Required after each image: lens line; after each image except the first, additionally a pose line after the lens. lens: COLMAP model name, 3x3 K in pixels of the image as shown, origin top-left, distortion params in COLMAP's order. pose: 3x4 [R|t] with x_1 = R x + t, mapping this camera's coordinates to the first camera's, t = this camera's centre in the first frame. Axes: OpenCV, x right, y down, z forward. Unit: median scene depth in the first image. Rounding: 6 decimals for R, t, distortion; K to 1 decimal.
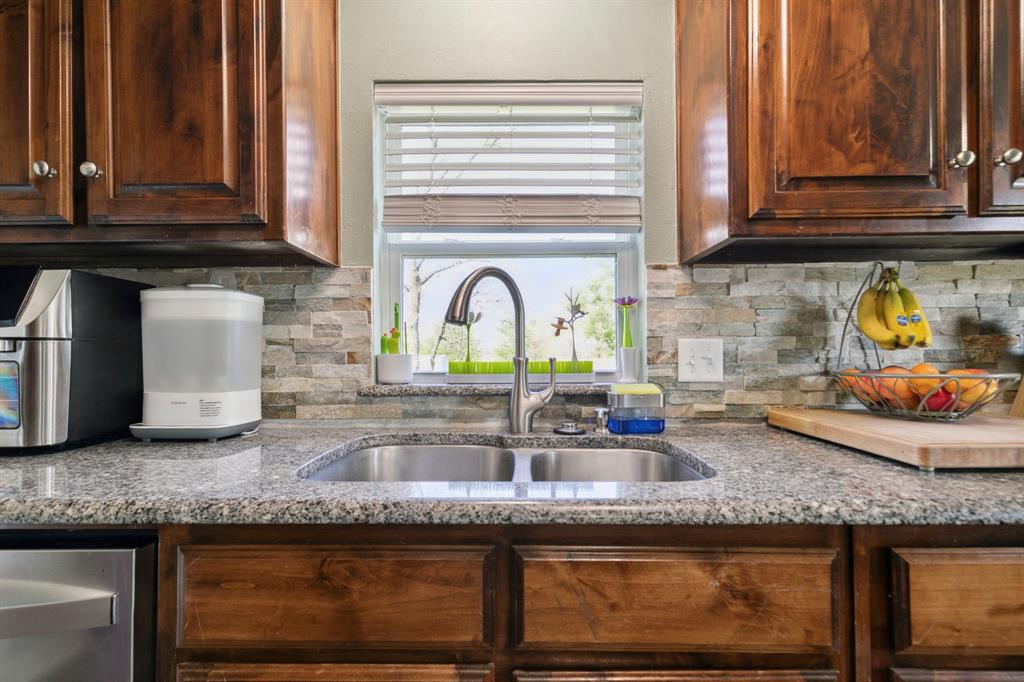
lens RADIAL K [[465.4, 0, 510.4], [0, 465.4, 345.7], [0, 0, 1]] dist [0.012388, -0.004024]
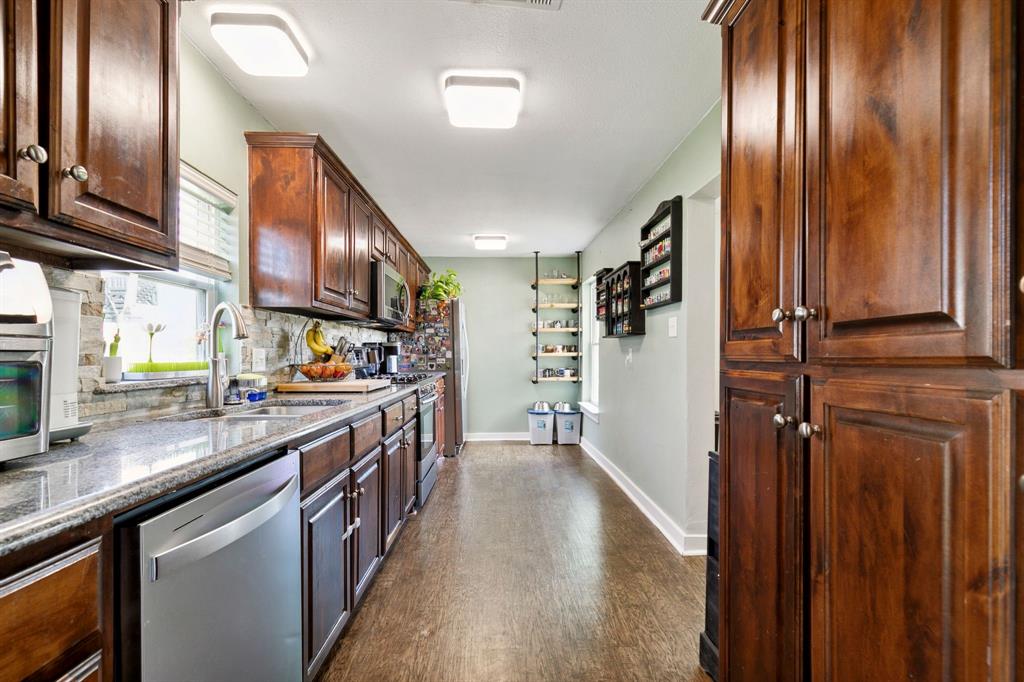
lens RADIAL K [[465.4, 0, 515.5], [0, 465.4, 353.4], [0, 0, 1]] dist [0.012388, -0.004024]
pose [[-0.053382, 0.010276, 0.998521, -1.572906], [-0.014483, 0.999834, -0.011064, 0.010508], [-0.998469, -0.015052, -0.053225, 0.090421]]
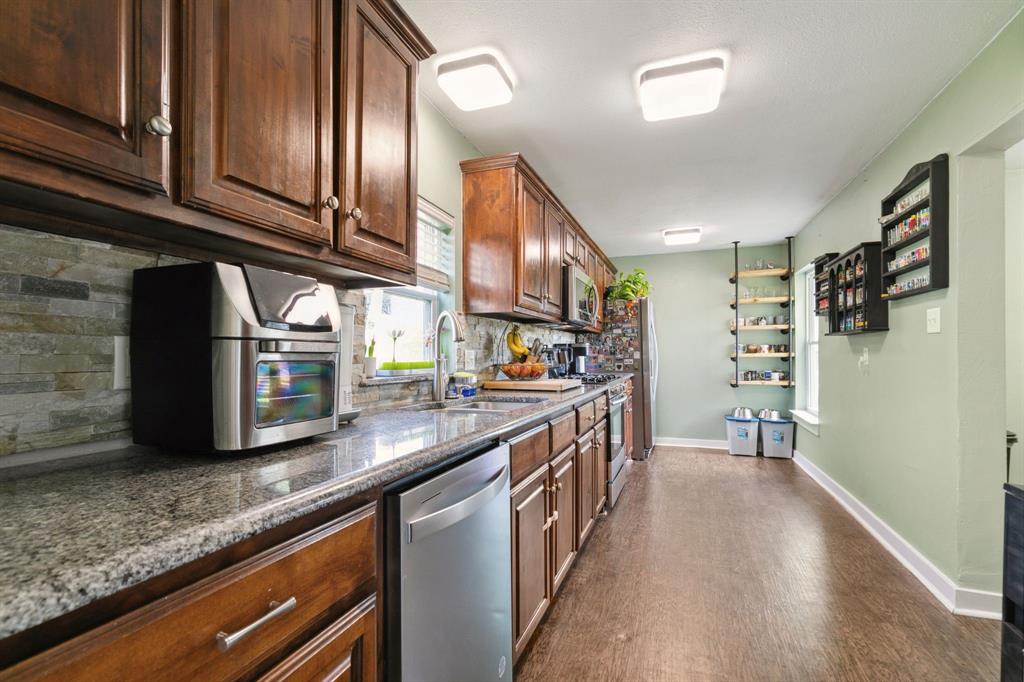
lens RADIAL K [[465.4, 0, 516.1], [0, 465.4, 349.5], [0, 0, 1]] dist [0.012388, -0.004024]
pose [[0.328225, 0.019502, 0.944398, -1.578820], [-0.016063, 0.999758, -0.015062, 0.010927], [-0.944463, -0.010226, 0.328459, 0.125733]]
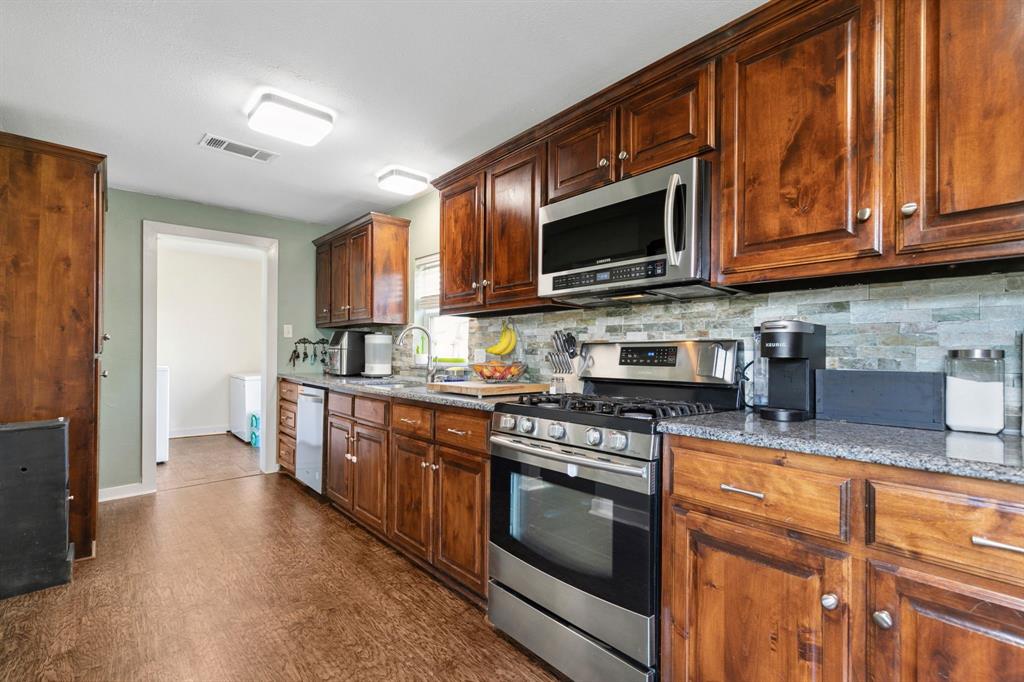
lens RADIAL K [[465.4, 0, 514.0], [0, 465.4, 347.0], [0, 0, 1]] dist [0.012388, -0.004024]
pose [[0.669141, 0.000632, -0.743135, 2.433284], [0.000114, 1.000000, 0.000953, -0.032564], [0.743135, -0.000722, 0.669141, -0.501441]]
